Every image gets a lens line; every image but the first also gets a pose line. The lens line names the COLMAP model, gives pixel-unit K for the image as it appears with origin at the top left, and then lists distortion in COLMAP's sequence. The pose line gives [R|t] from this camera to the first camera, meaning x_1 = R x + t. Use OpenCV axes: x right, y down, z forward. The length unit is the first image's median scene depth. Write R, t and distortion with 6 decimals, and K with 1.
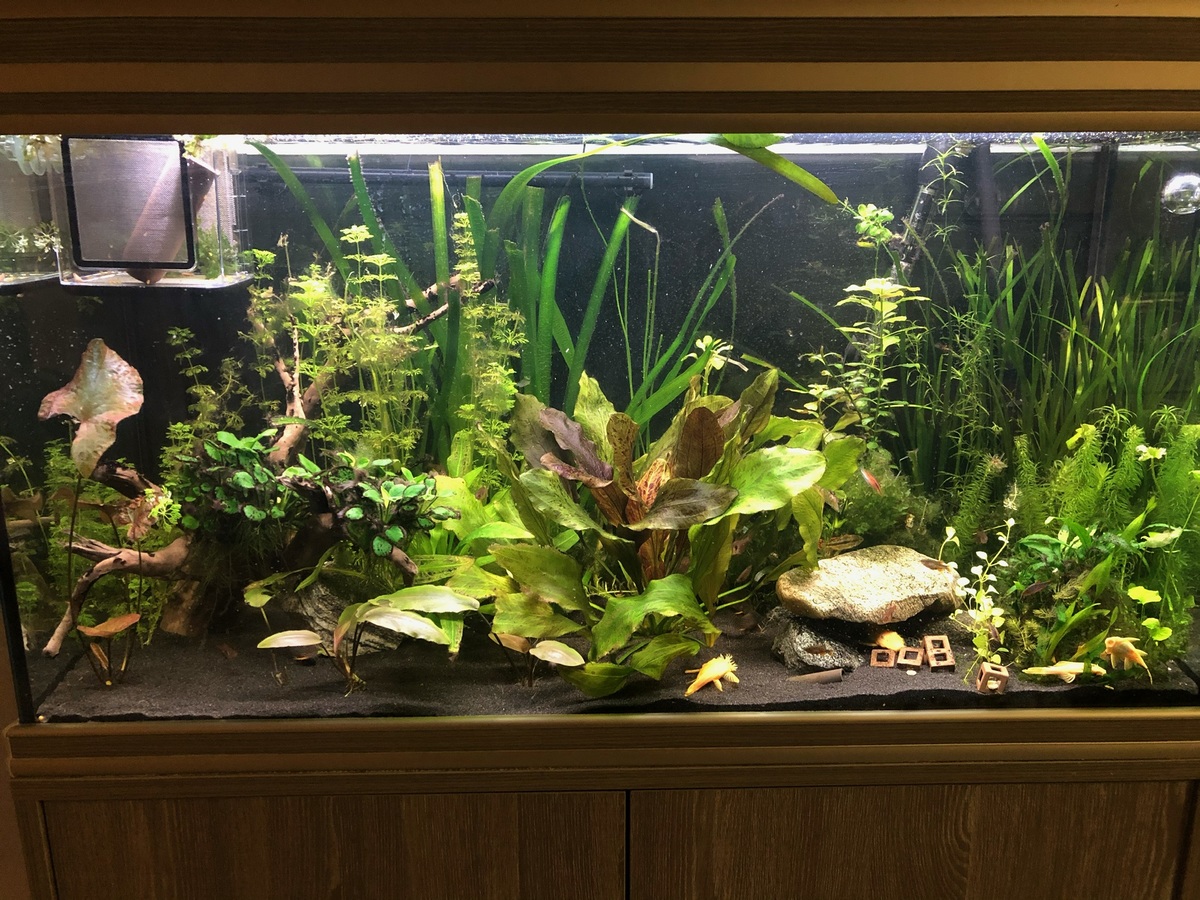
lens RADIAL K [[992.5, 0, 597.4], [0, 992.5, 448.3], [0, 0, 1]] dist [-0.025946, -0.032560]
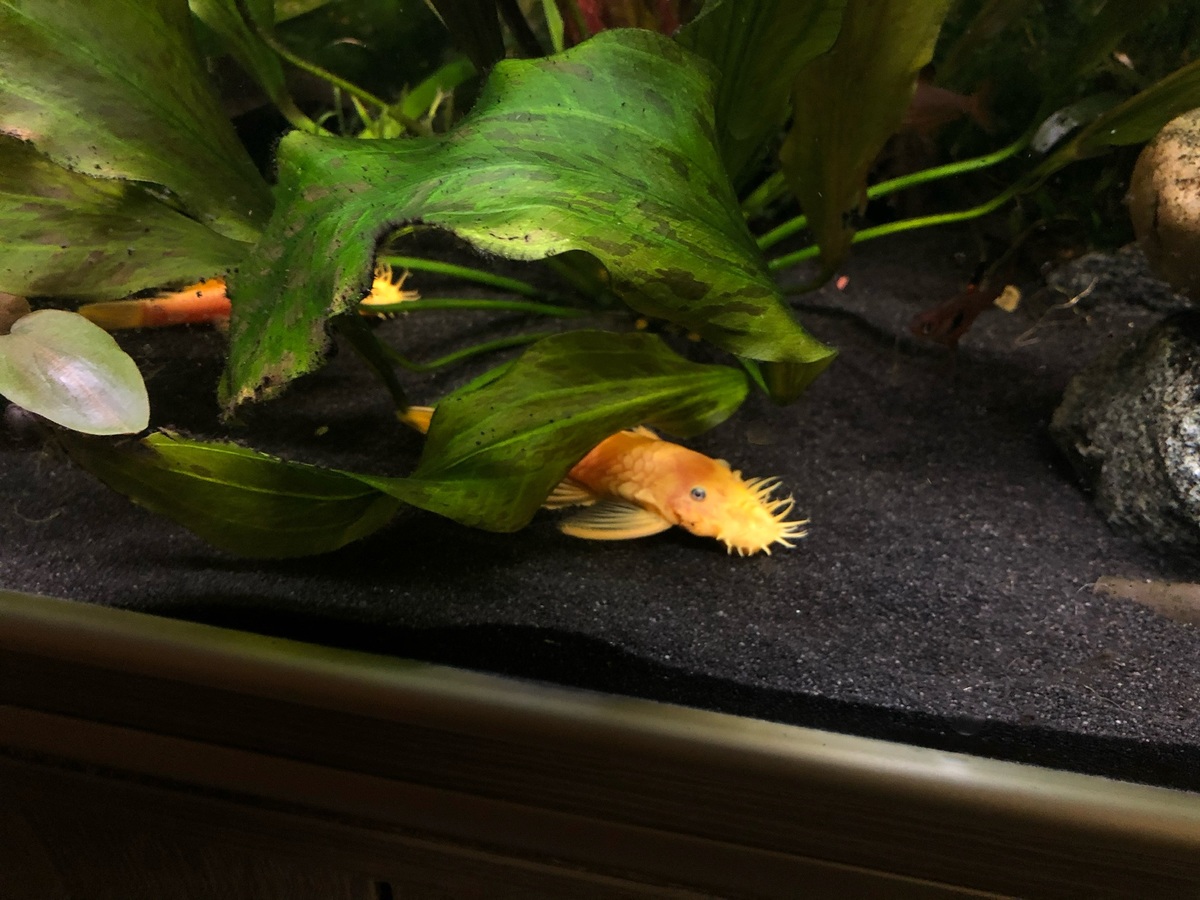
lens RADIAL K [[992.5, 0, 598.6], [0, 992.5, 447.8], [0, 0, 1]] dist [-0.025946, -0.032560]
pose [[0.973900, 0.146309, -0.173532, 0.117278], [-0.065532, 0.913215, 0.402175, 0.124427], [0.217313, -0.380306, 0.898967, 0.806479]]
